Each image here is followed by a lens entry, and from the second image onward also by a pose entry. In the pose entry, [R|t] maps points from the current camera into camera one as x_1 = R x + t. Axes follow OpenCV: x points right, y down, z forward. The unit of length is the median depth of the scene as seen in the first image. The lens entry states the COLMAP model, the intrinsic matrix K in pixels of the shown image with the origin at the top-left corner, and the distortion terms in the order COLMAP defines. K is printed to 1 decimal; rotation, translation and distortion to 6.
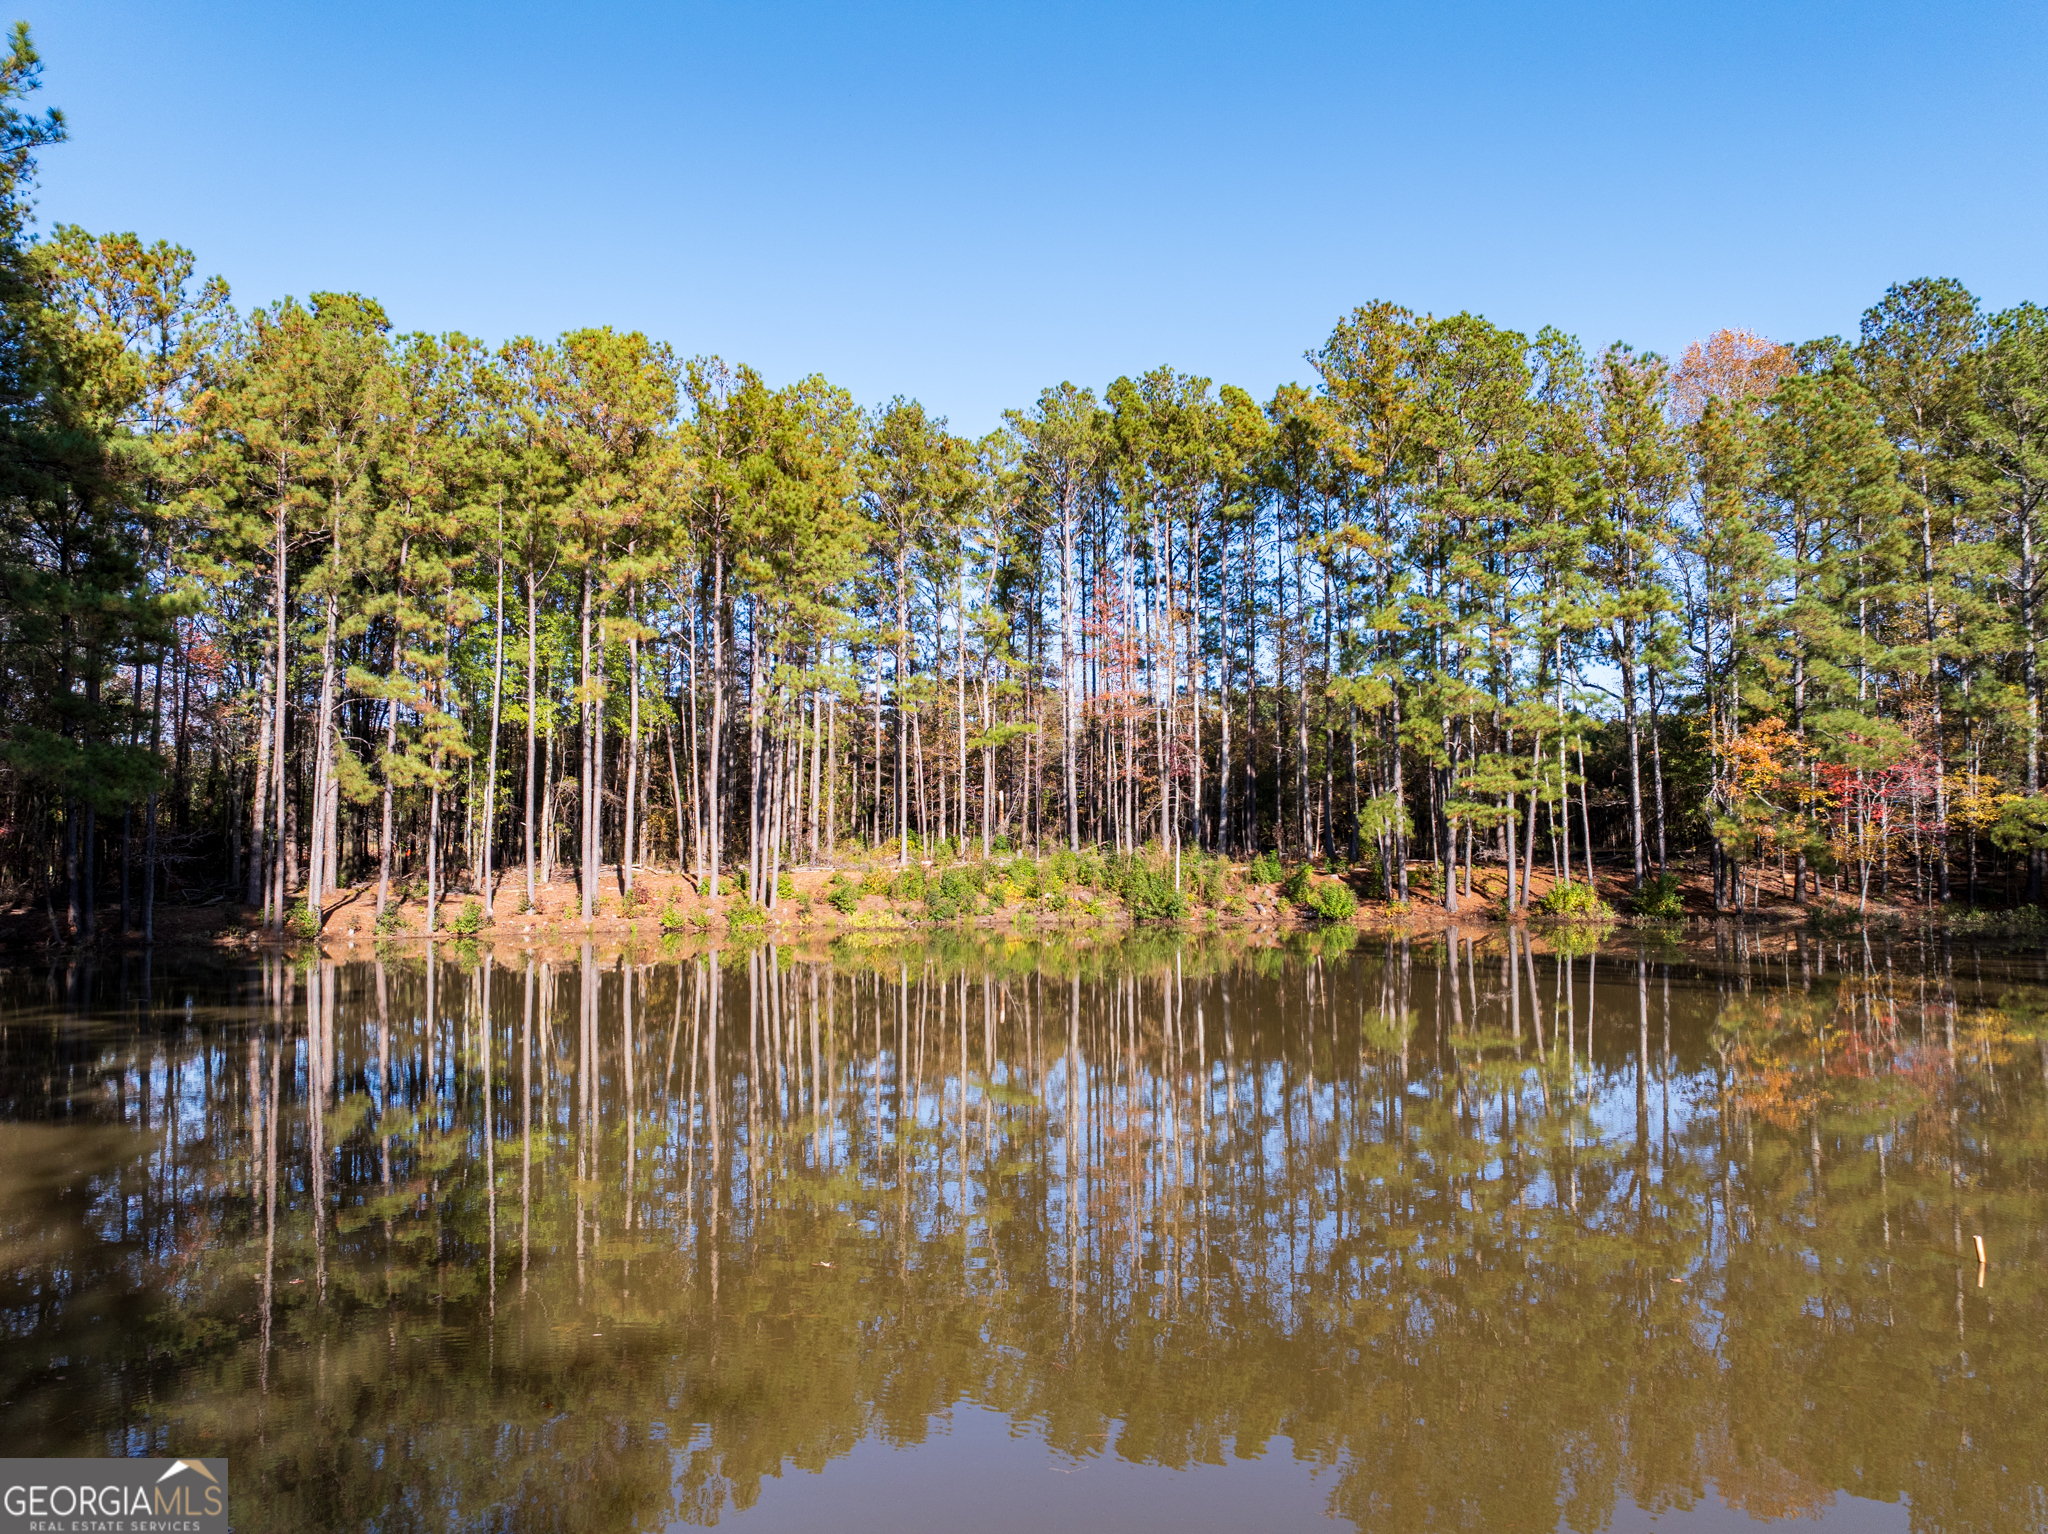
lens RADIAL K [[1437.4, 0, 1028.2], [0, 1437.4, 766.4], [0, 0, 1]] dist [-0.038854, -0.000601]
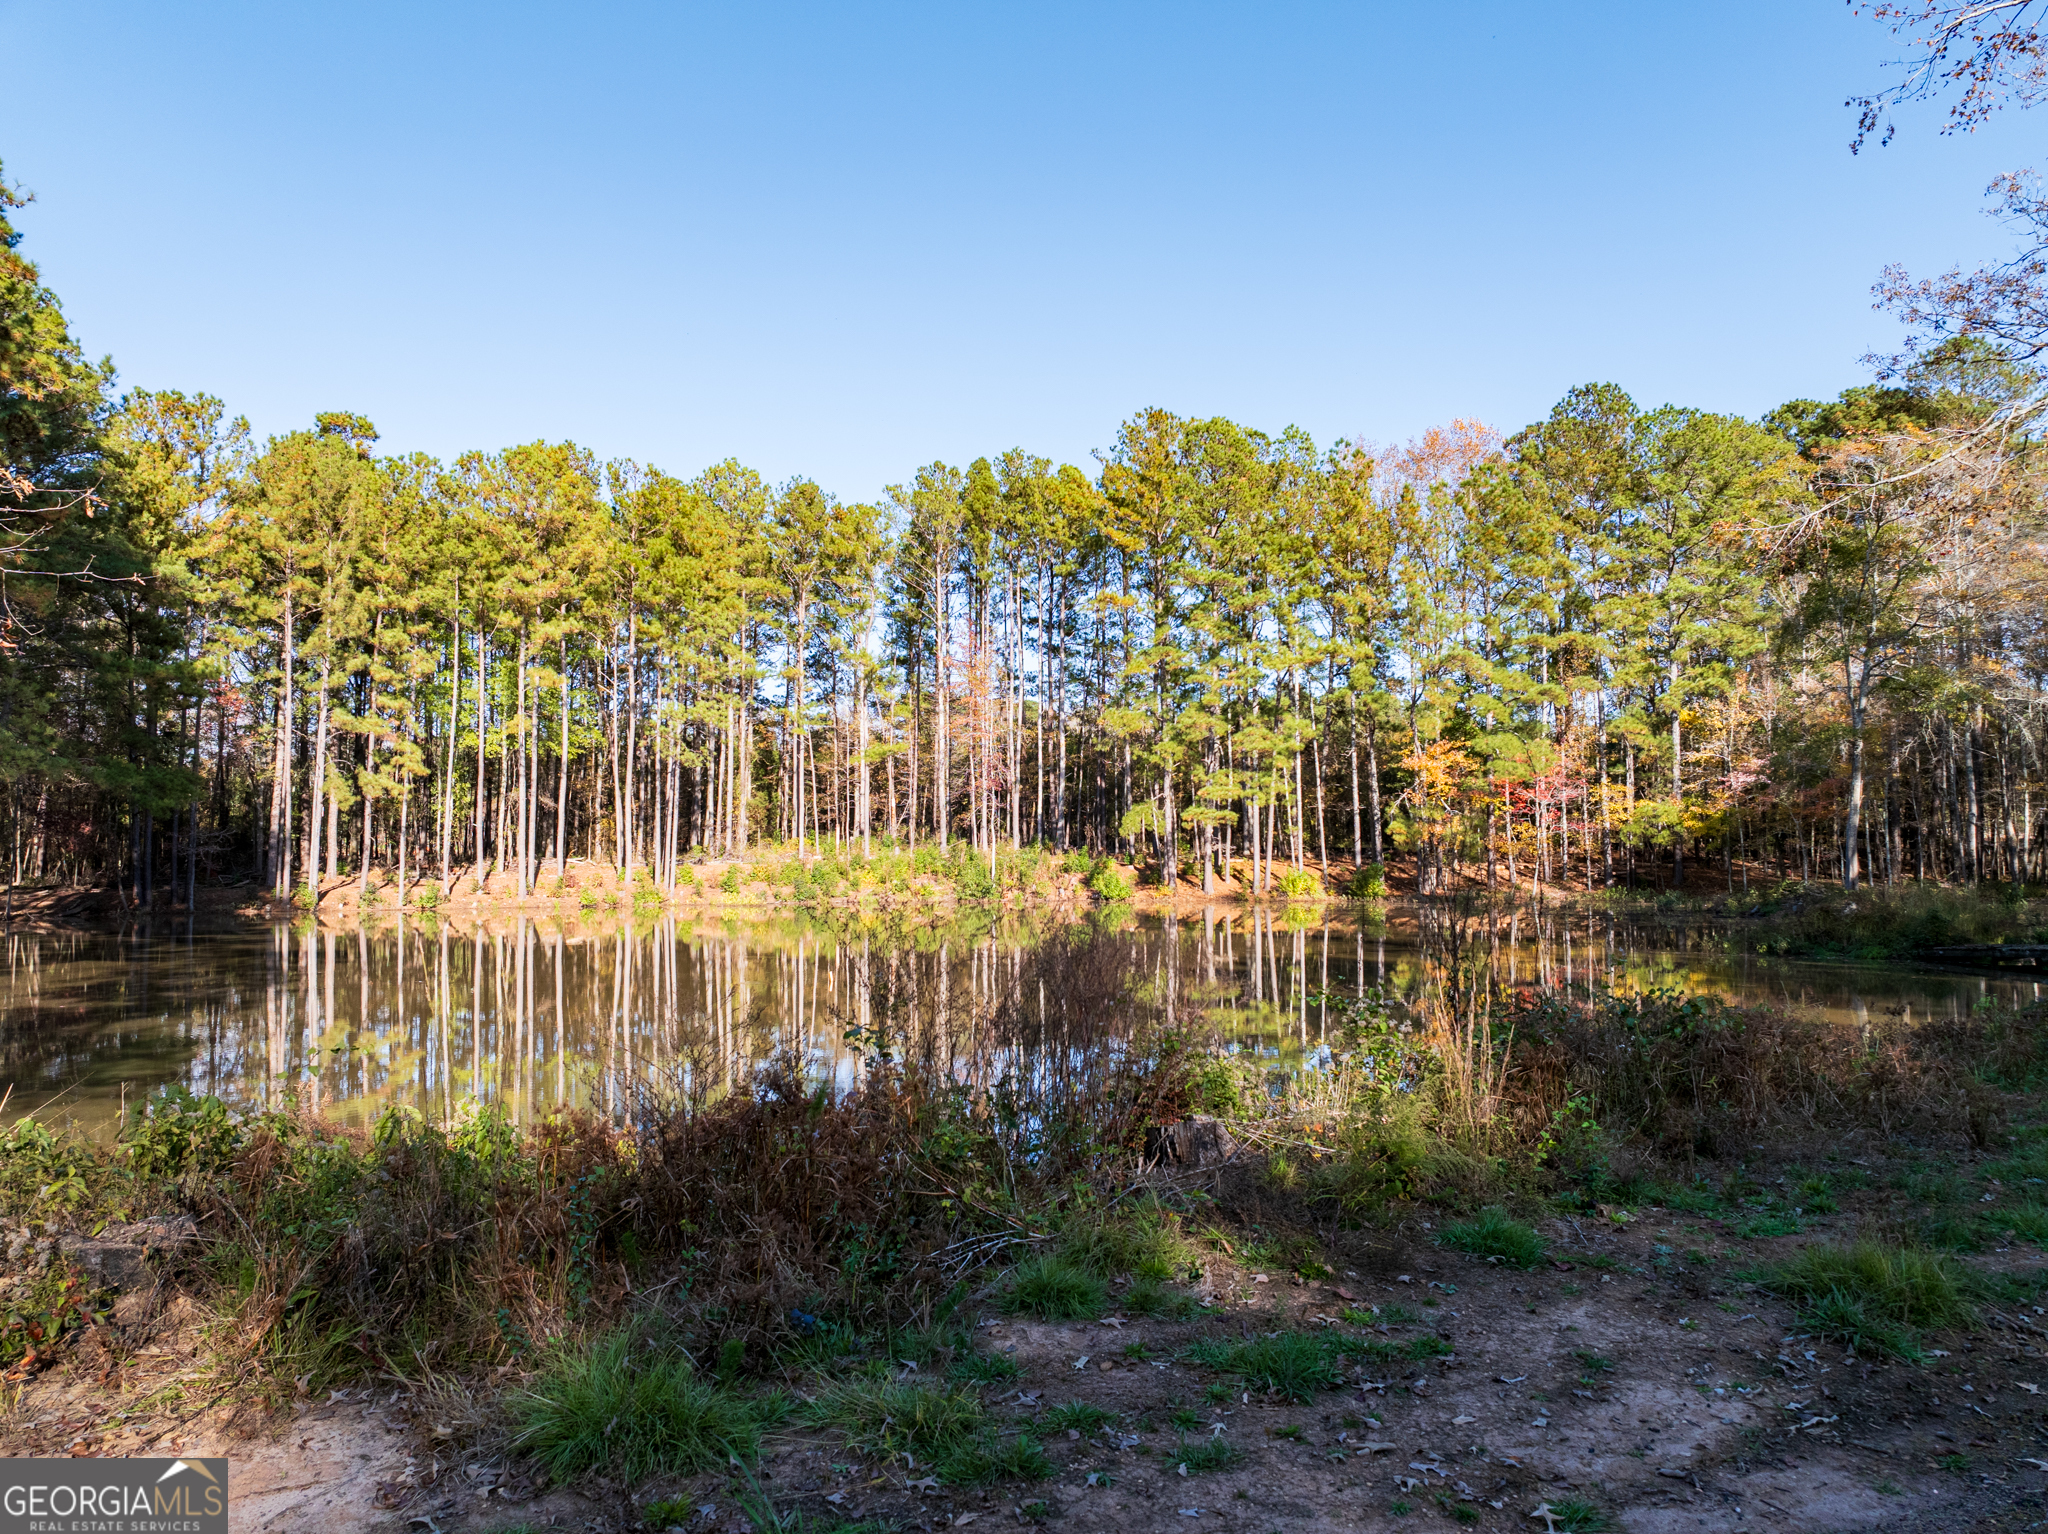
lens RADIAL K [[1437.4, 0, 1028.2], [0, 1437.4, 766.4], [0, 0, 1]] dist [-0.038854, -0.000601]
pose [[0.999494, -0.003182, -0.031649, 0.165469], [0.003025, 0.999983, -0.005001, -0.004502], [0.031664, 0.004903, 0.999487, -0.246118]]
